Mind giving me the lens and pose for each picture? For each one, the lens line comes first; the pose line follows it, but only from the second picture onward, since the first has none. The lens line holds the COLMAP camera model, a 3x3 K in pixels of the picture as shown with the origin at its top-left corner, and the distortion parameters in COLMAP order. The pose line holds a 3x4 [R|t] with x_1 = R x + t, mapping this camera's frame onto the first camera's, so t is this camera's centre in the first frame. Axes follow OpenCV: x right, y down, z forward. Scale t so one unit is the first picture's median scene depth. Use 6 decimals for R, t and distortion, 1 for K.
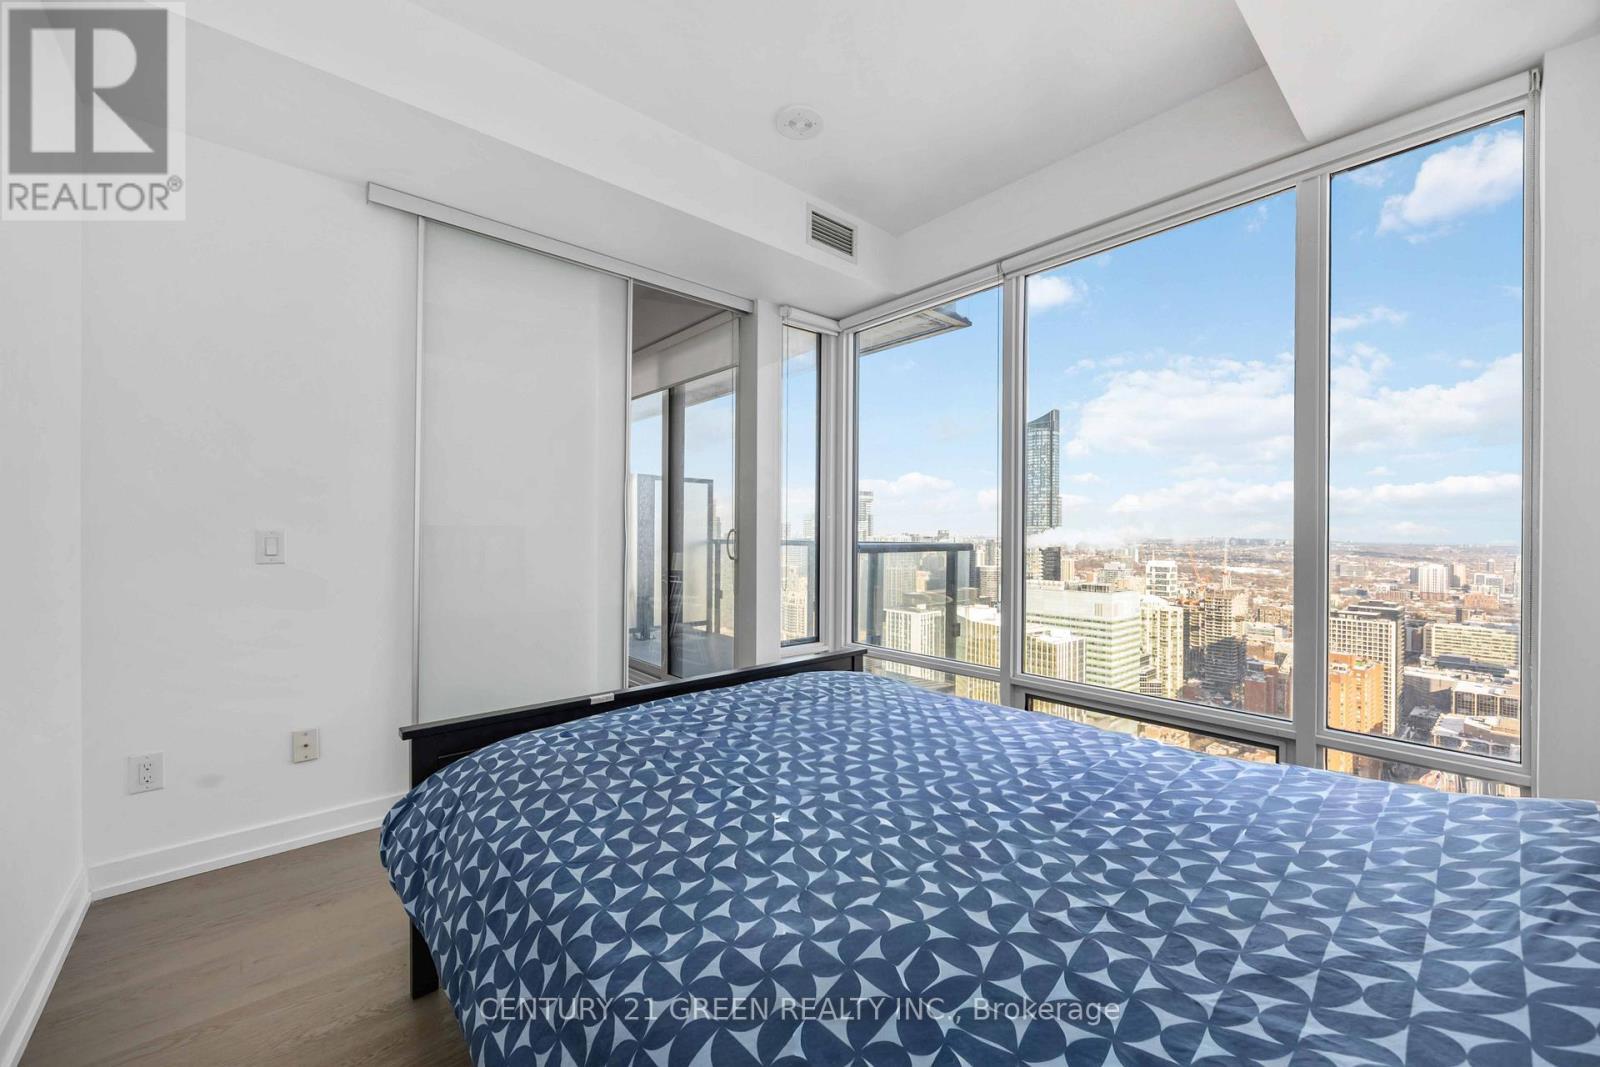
lens RADIAL K [[618.0, 0, 796.1], [0, 618.0, 536.0], [0, 0, 1]] dist [0.000306, -0.000063]
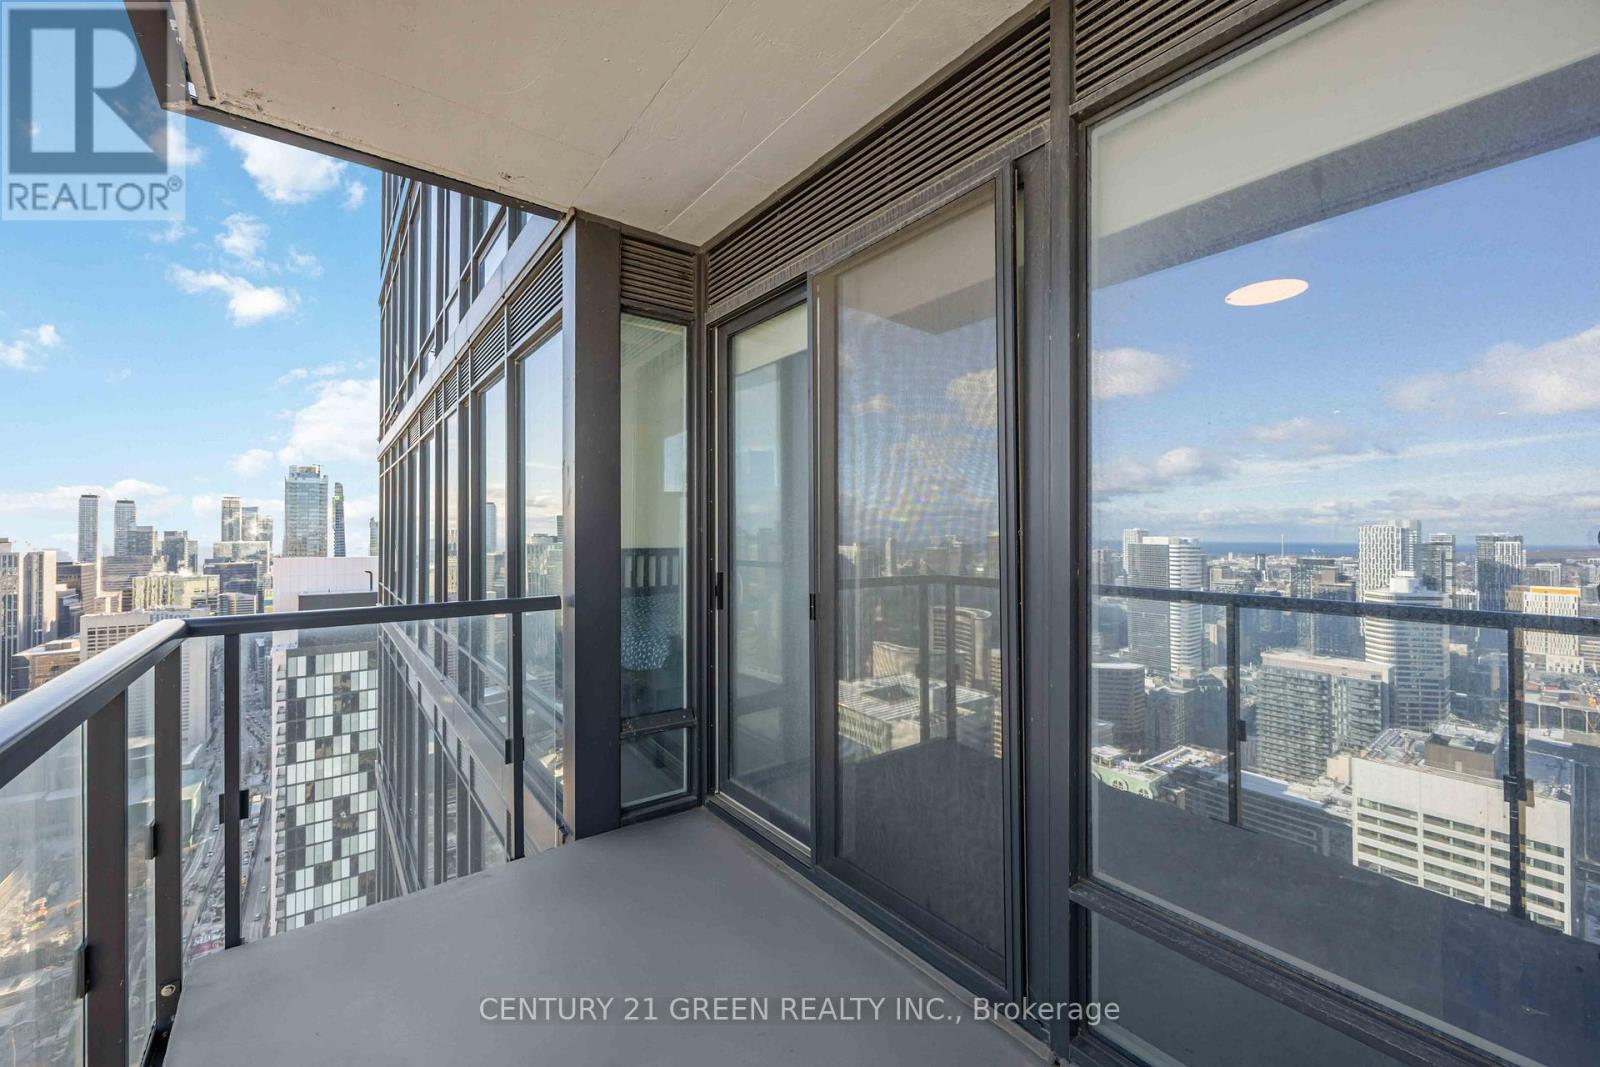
lens RADIAL K [[618.0, 0, 796.1], [0, 618.0, 536.0], [0, 0, 1]] dist [0.000306, -0.000063]
pose [[0.999964, 0.001083, -0.008449, 1.301979], [-0.001052, 0.999993, 0.003672, -0.012899], [0.008453, -0.003663, 0.999958, -0.018370]]
